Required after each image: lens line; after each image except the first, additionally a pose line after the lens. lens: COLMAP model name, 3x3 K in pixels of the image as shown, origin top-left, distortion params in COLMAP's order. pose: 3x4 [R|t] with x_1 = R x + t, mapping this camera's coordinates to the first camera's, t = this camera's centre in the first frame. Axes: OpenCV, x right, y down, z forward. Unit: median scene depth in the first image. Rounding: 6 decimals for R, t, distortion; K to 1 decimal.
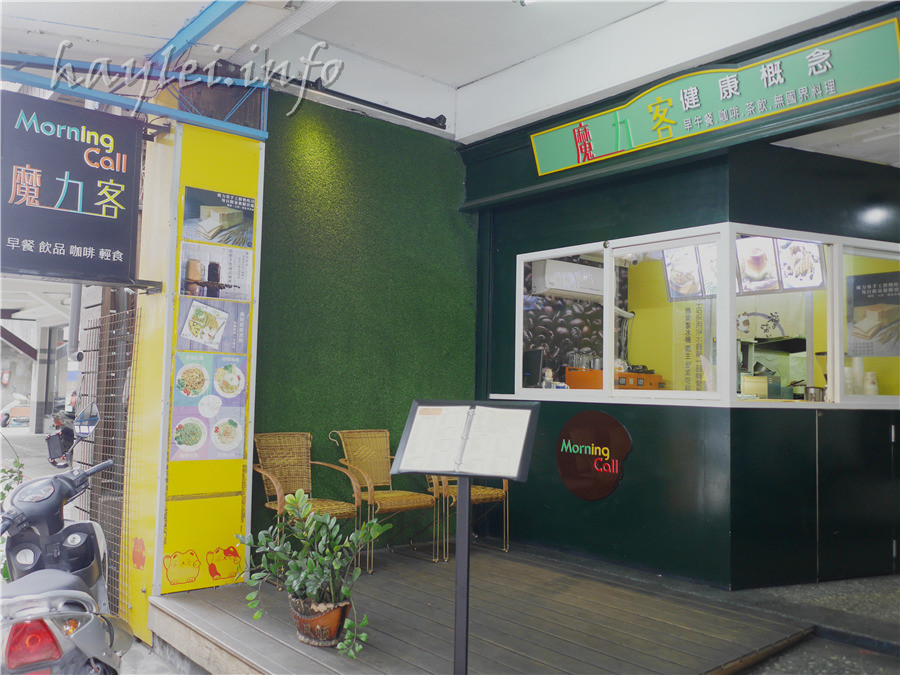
lens RADIAL K [[780.2, 0, 452.3], [0, 780.2, 338.8], [0, 0, 1]] dist [-0.028532, 0.026773]
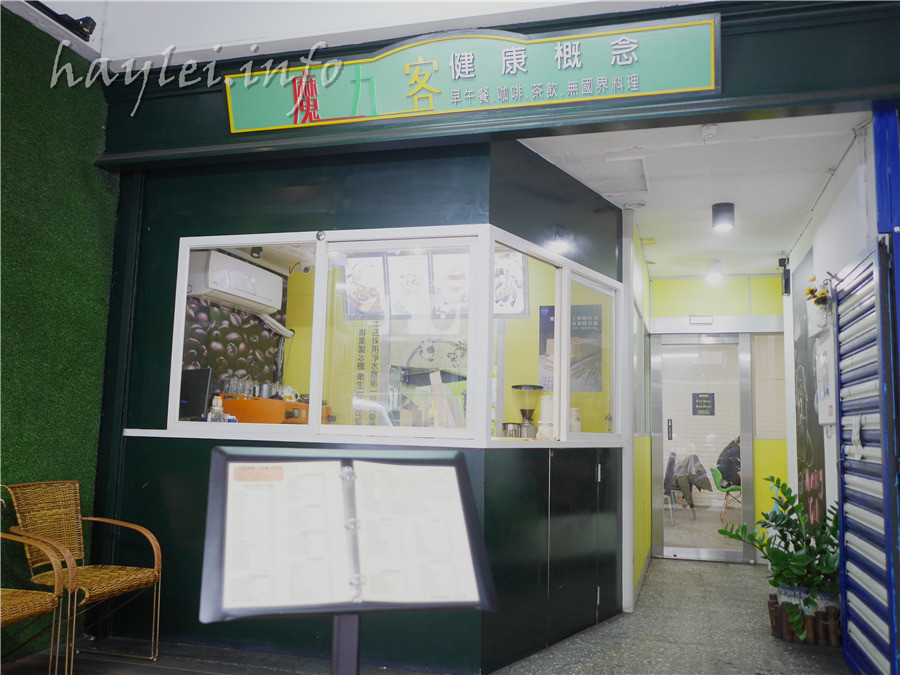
lens RADIAL K [[780.2, 0, 454.3], [0, 780.2, 336.8], [0, 0, 1]] dist [-0.028532, 0.026773]
pose [[0.831194, 0.067358, 0.551886, -0.098828], [-0.043280, 0.997461, -0.056557, 0.014798], [-0.554295, 0.023124, 0.831999, 0.256185]]
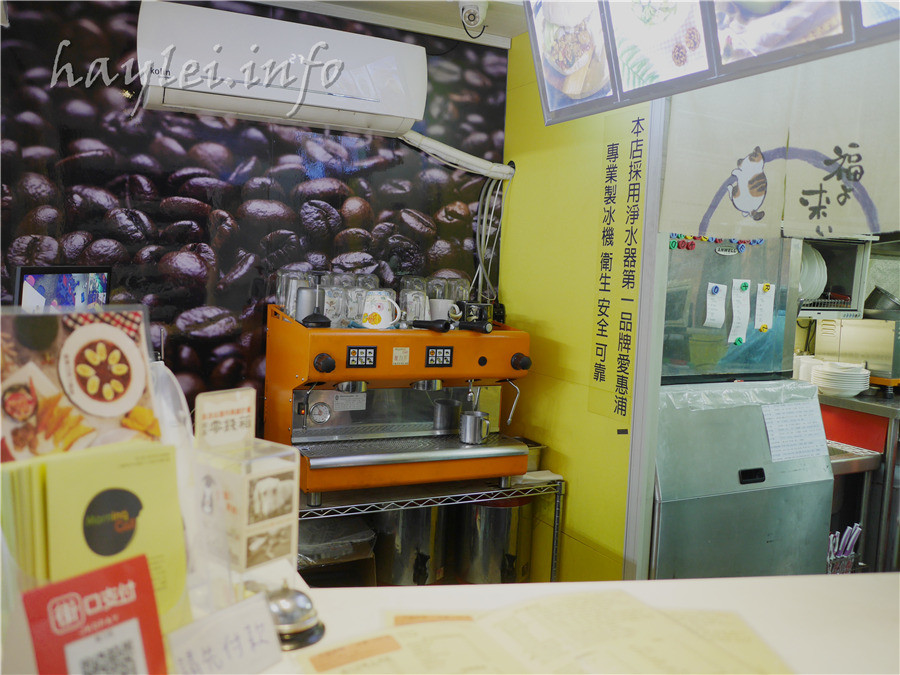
lens RADIAL K [[780.2, 0, 445.7], [0, 780.2, 337.6], [0, 0, 1]] dist [-0.028532, 0.026773]
pose [[0.971943, 0.040040, -0.231785, 0.353538], [-0.004618, 0.988464, 0.151388, -0.007540], [0.235172, -0.146070, 0.960915, 0.717826]]
